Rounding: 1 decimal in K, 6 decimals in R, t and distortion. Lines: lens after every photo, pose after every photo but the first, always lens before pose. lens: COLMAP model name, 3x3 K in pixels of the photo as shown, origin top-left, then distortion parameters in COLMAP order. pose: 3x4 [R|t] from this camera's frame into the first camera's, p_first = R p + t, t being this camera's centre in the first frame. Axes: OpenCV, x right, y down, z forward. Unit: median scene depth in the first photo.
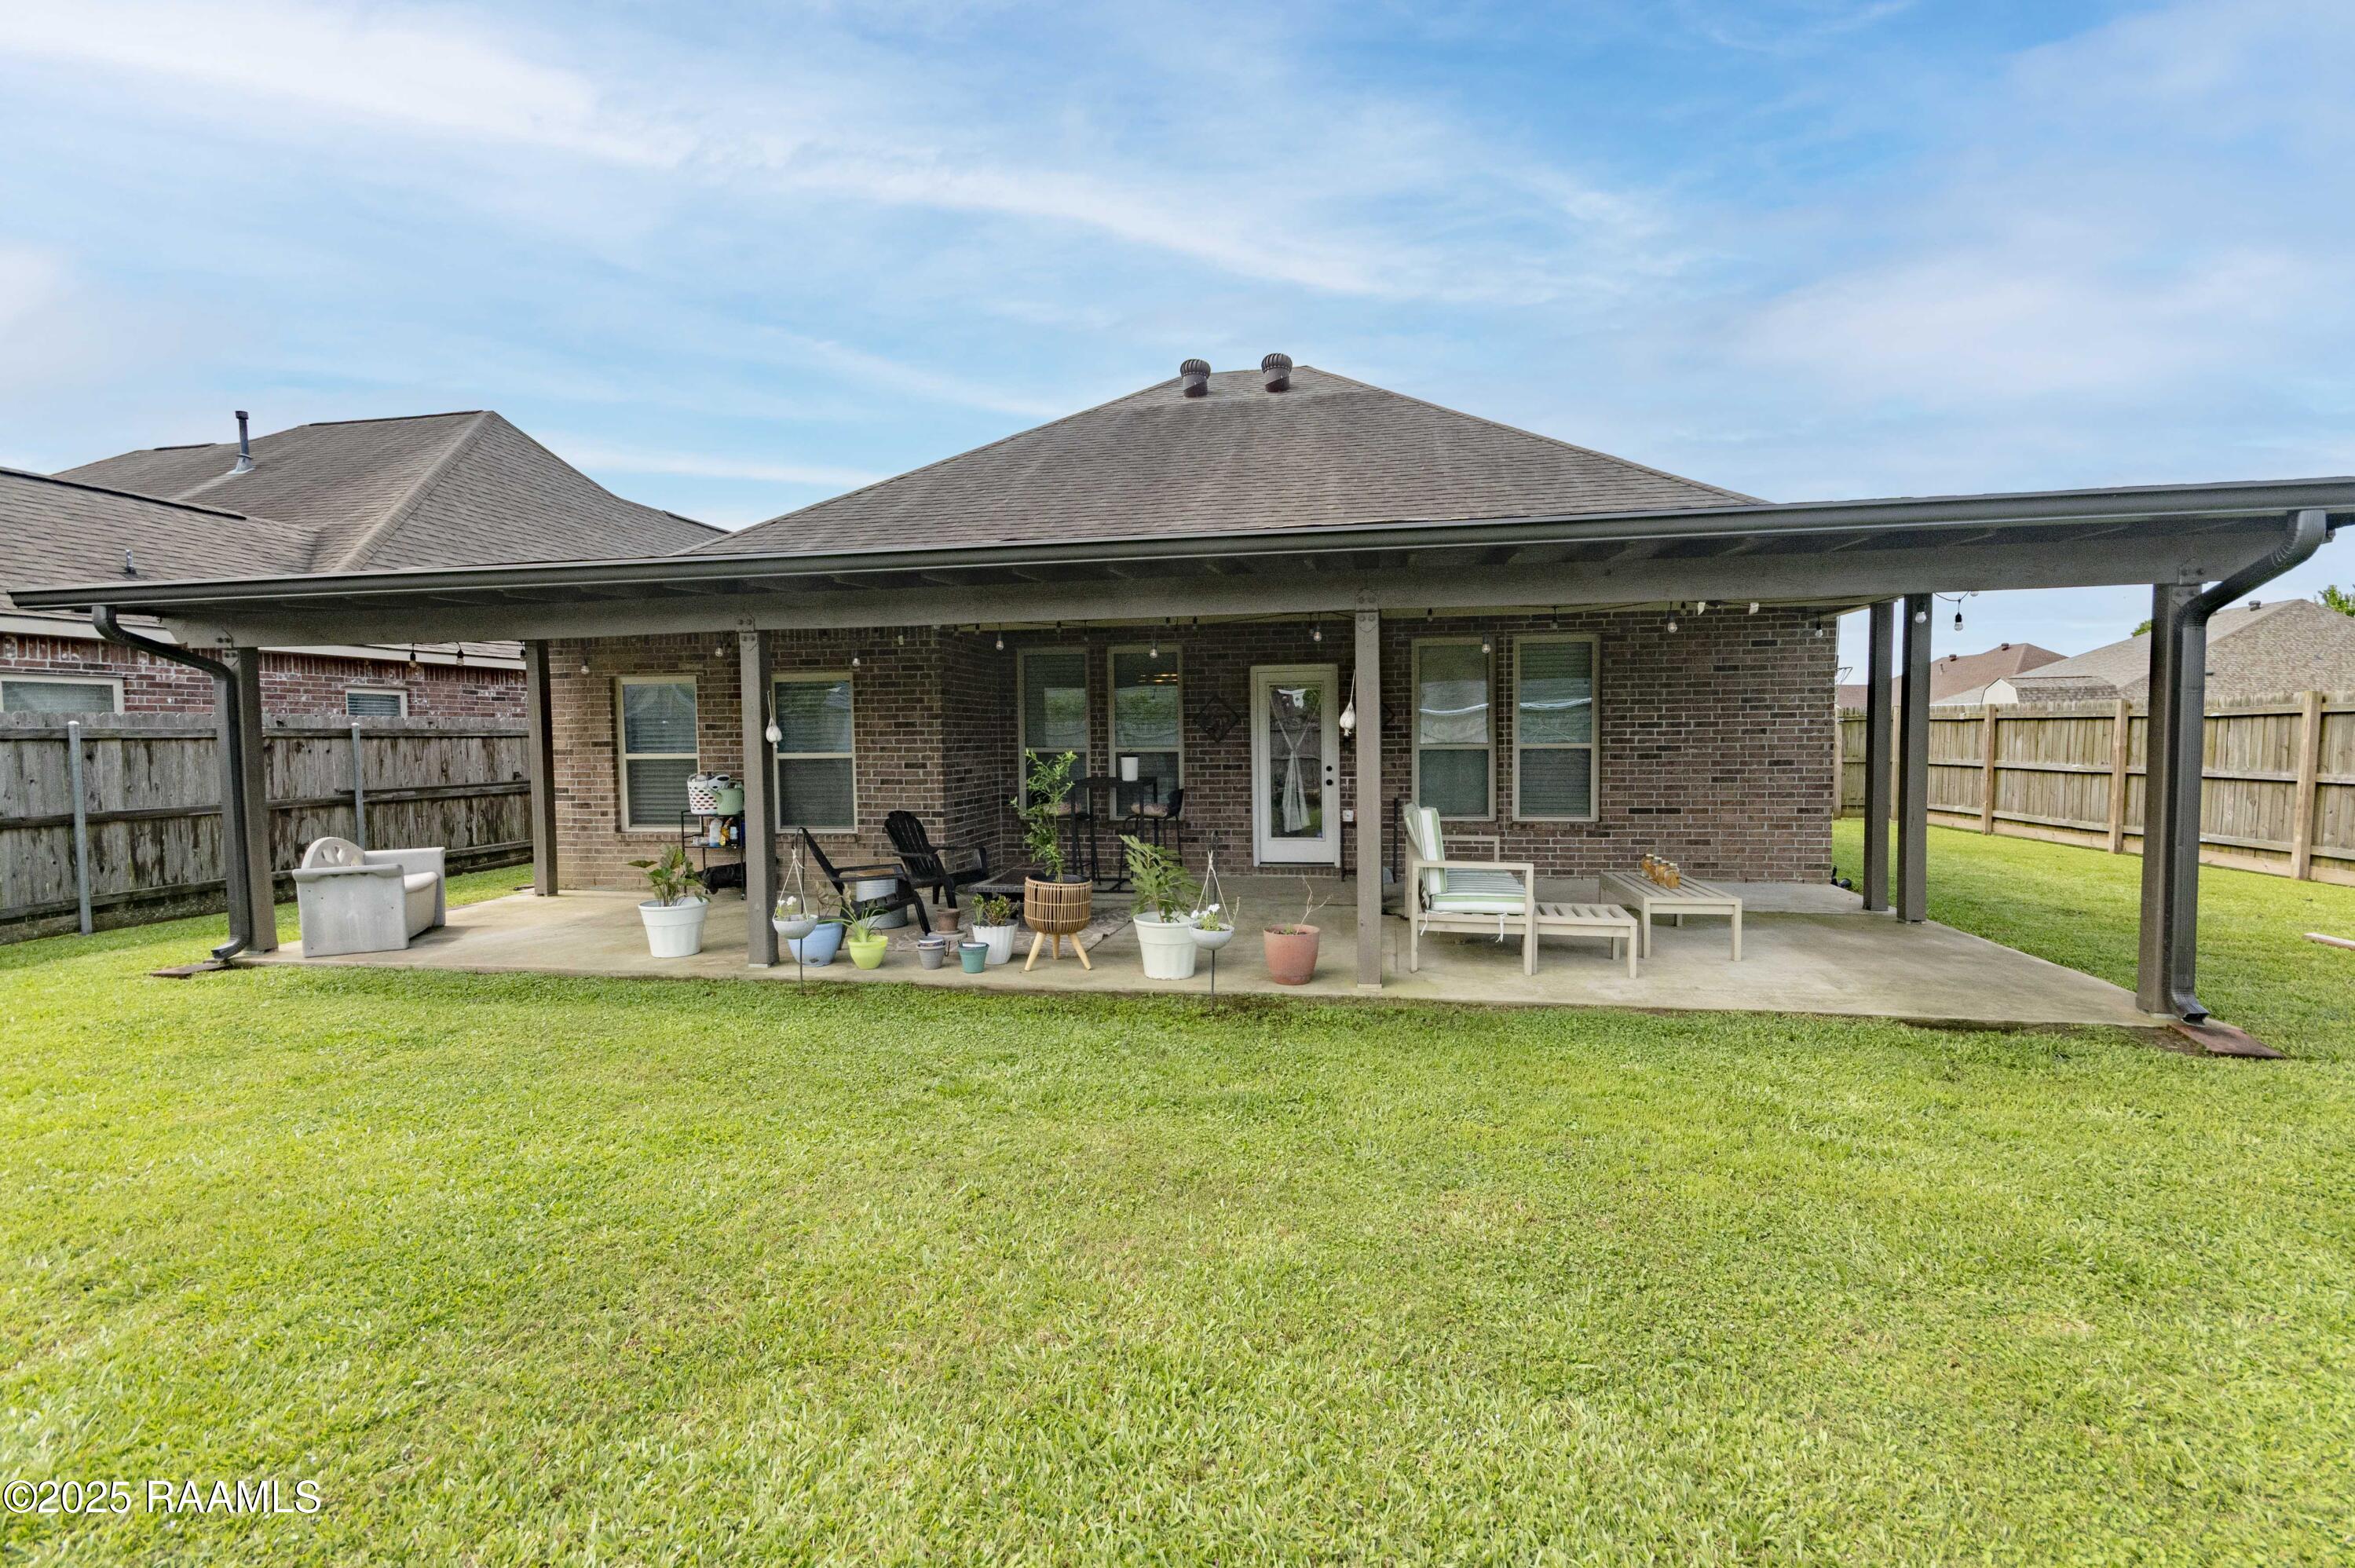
lens RADIAL K [[1027.6, 0, 1177.5], [0, 1027.6, 784.0], [0, 0, 1]] dist [0.000240, -0.000129]
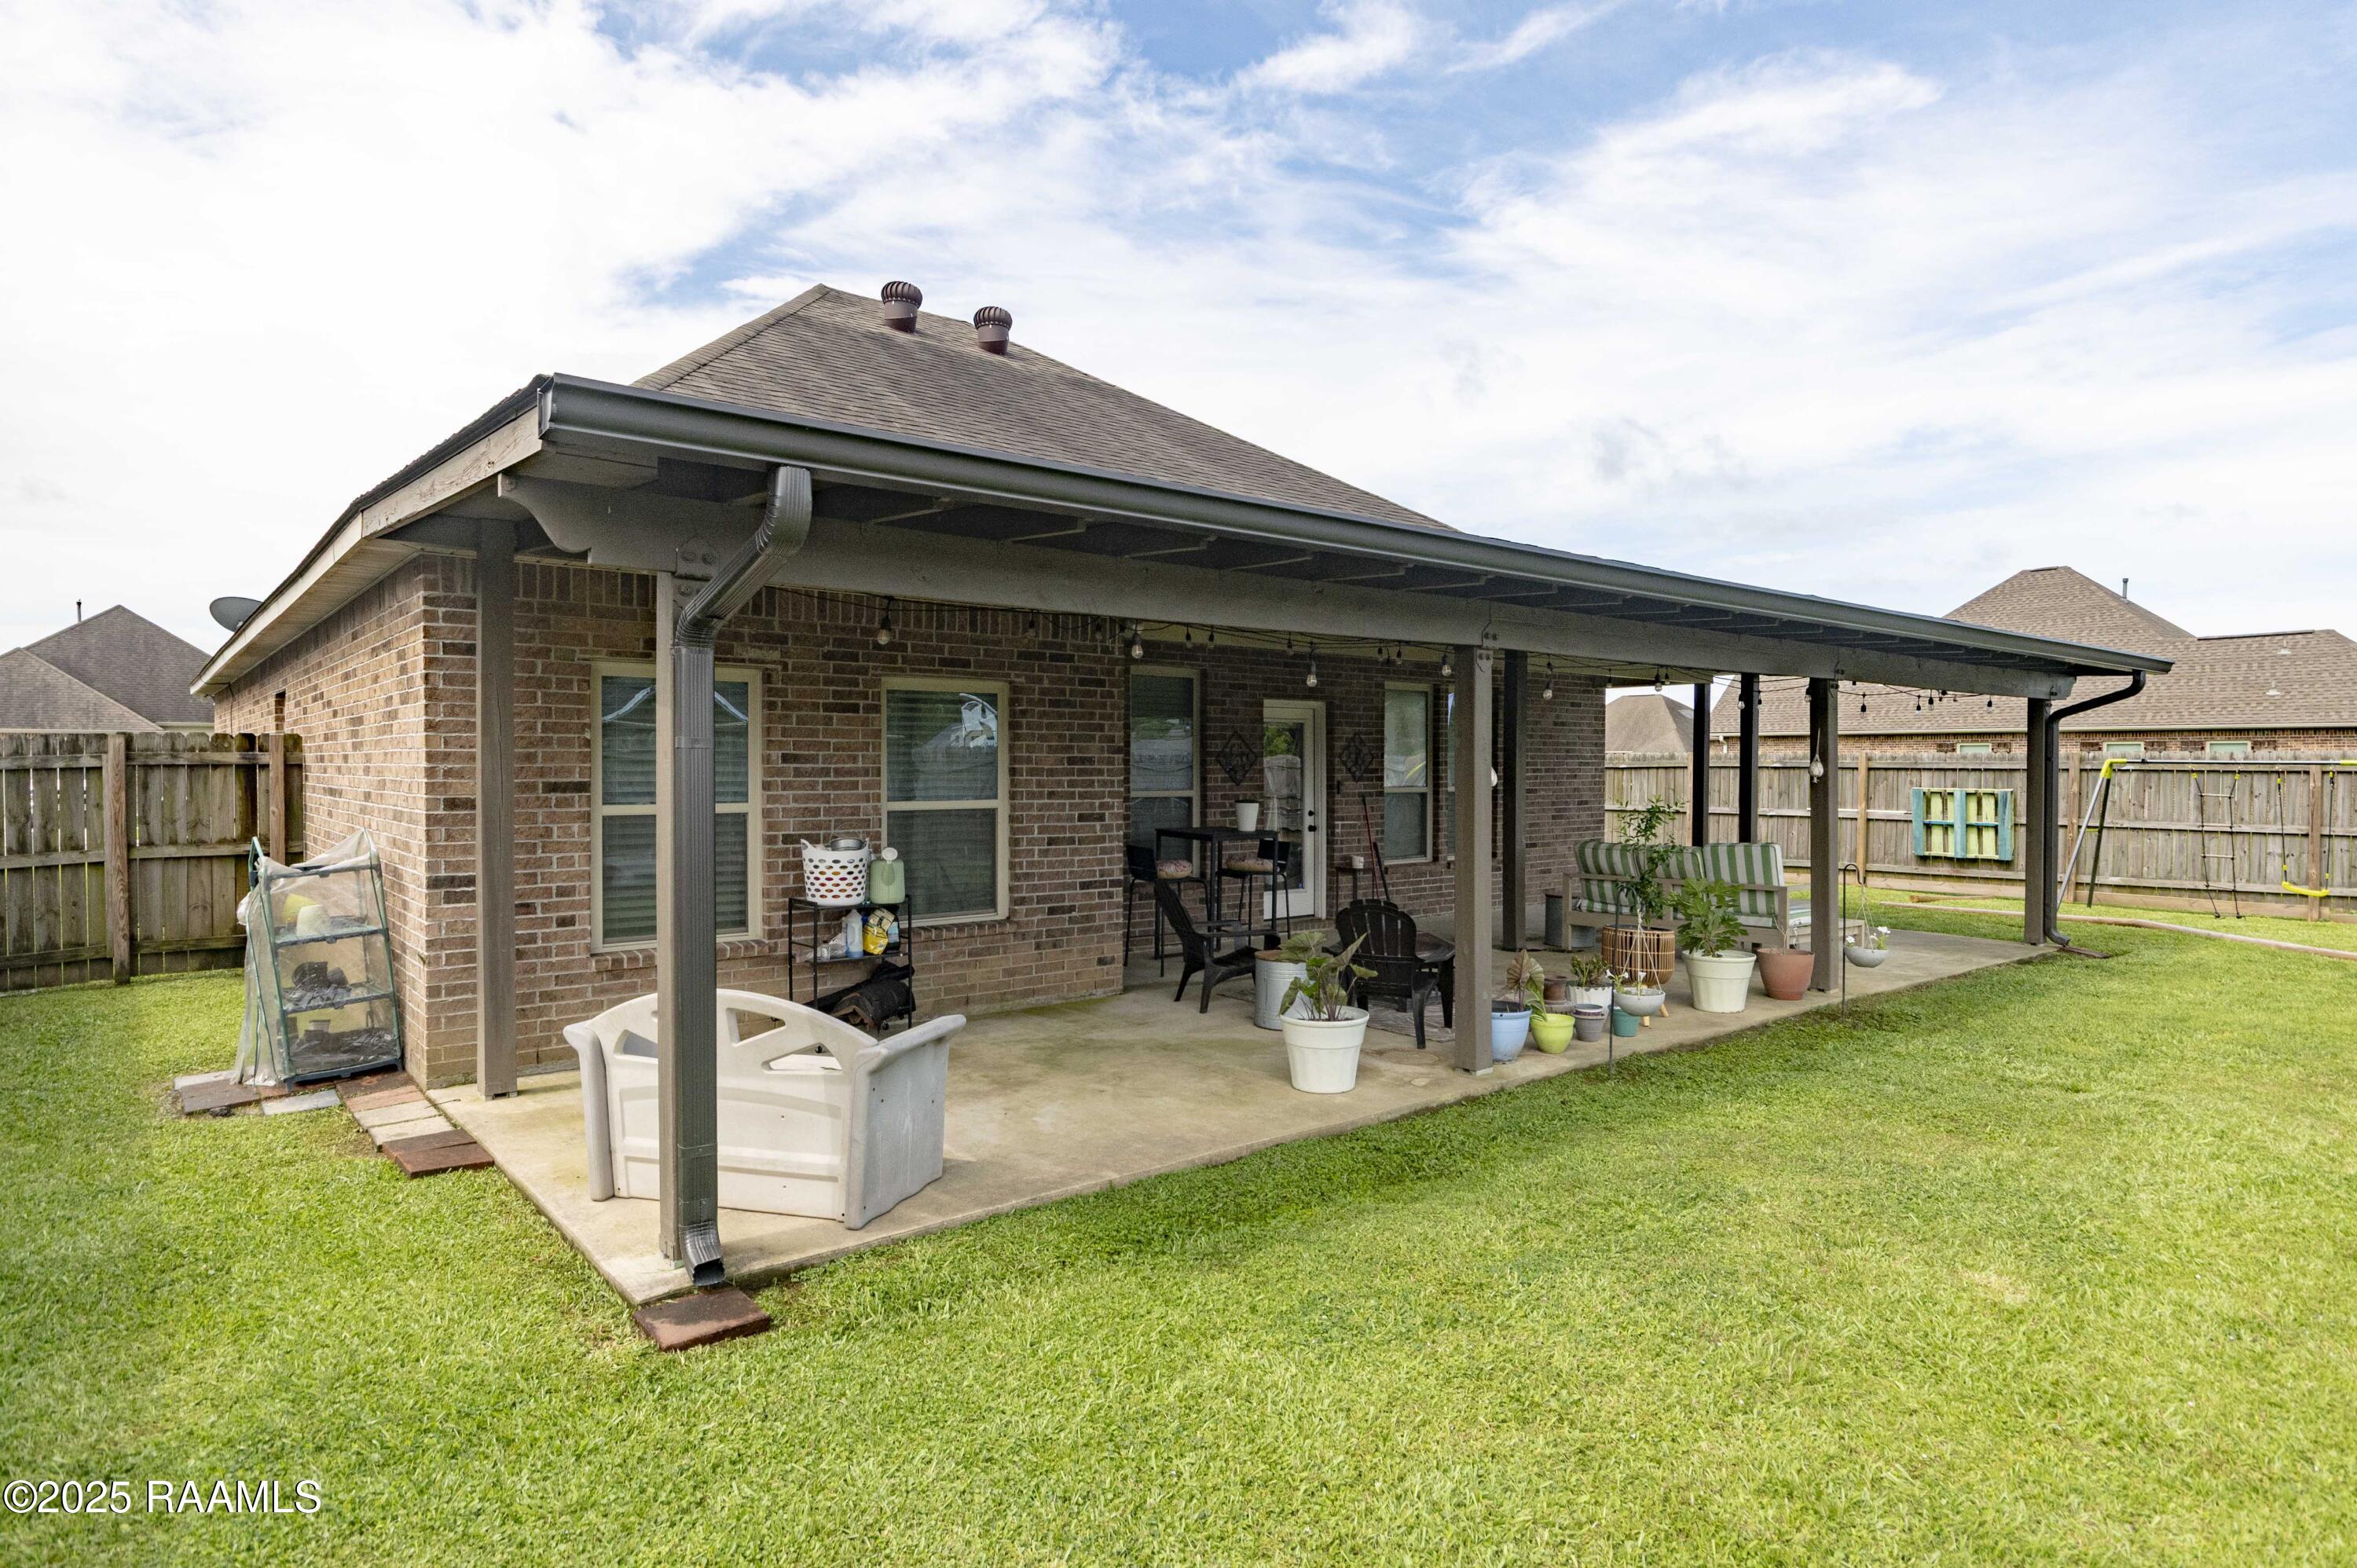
lens RADIAL K [[1274.7, 0, 1178.5], [0, 1274.7, 784.0], [0, 0, 1]] dist [-0.002006, -0.000206]
pose [[0.669667, 0.002524, 0.742657, -0.865393], [0.022718, 0.999457, -0.023881, -0.018398], [-0.742314, 0.032864, 0.669246, 0.350305]]
